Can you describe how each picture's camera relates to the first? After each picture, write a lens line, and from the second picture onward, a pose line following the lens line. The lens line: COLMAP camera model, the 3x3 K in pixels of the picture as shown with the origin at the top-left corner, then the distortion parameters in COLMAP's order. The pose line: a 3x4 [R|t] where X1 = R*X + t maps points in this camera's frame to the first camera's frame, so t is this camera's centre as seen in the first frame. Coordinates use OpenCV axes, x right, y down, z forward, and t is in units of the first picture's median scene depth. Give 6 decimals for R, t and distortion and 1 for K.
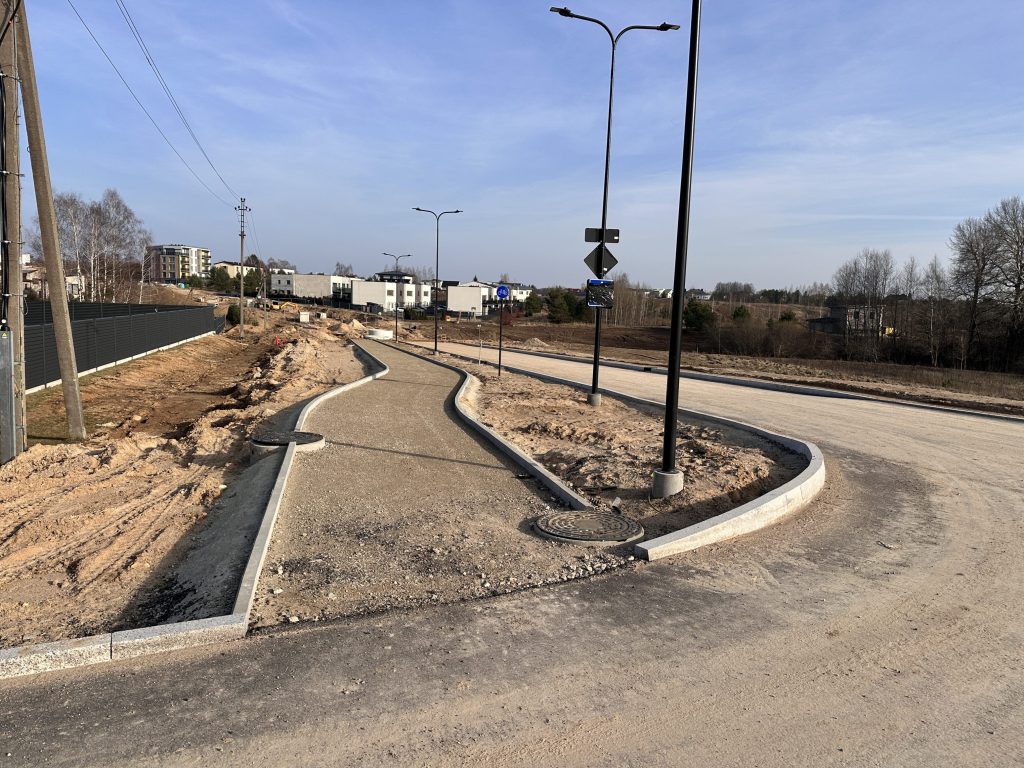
lens RADIAL K [[726.3, 0, 512.0], [0, 726.3, 384.0], [0, 0, 1]] dist [0.195160, -0.420867]
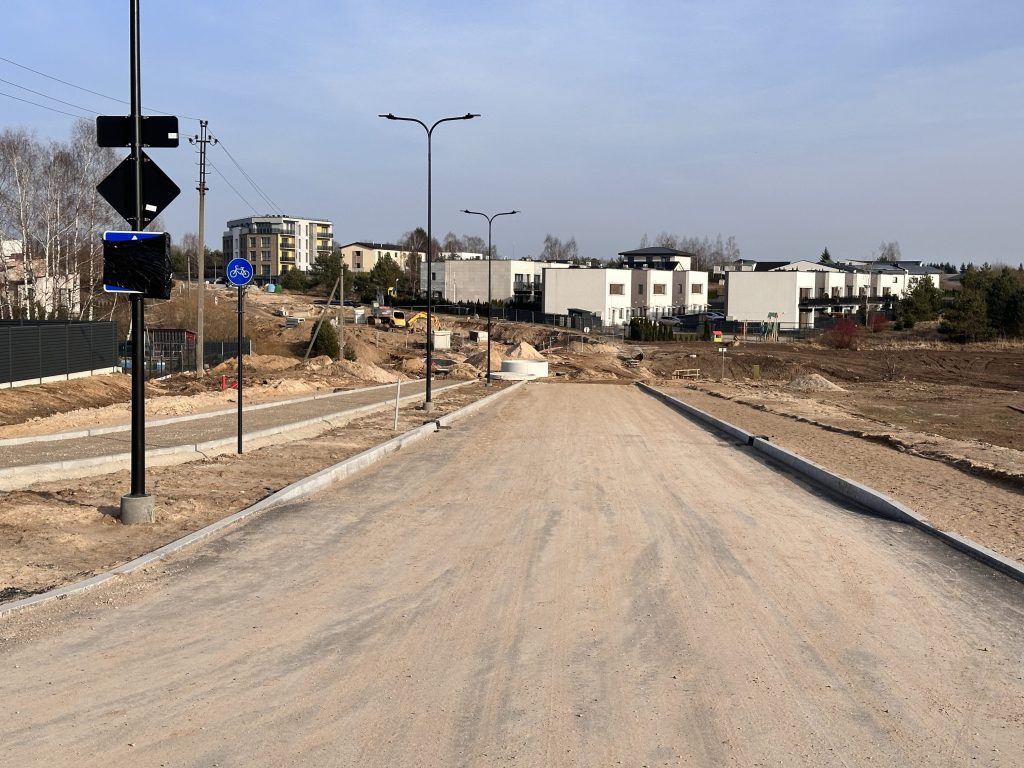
lens RADIAL K [[1437.9, 0, 567.1], [0, 1437.9, 385.8], [0, 0, 1]] dist [0.134482, -0.005055]
pose [[0.954966, -0.006645, -0.296641, 0.097746], [-0.010519, 0.998363, -0.056228, -0.000898], [0.296529, 0.056816, 0.953332, 0.040414]]
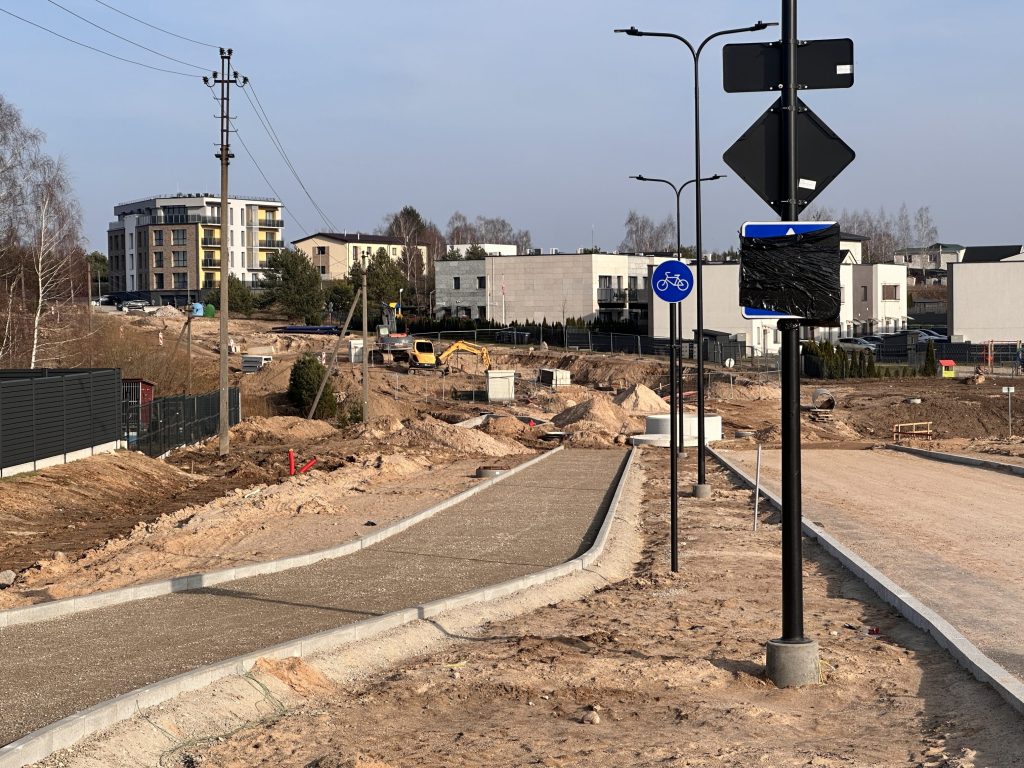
lens RADIAL K [[2324.5, 0, 513.8], [0, 2324.5, 354.9], [0, 0, 1]] dist [-0.254562, 7.636971]
pose [[0.947144, -0.043038, -0.317910, 0.046884], [0.011835, 0.994973, -0.099438, -0.001262], [0.320591, 0.090420, 0.942892, 0.023704]]
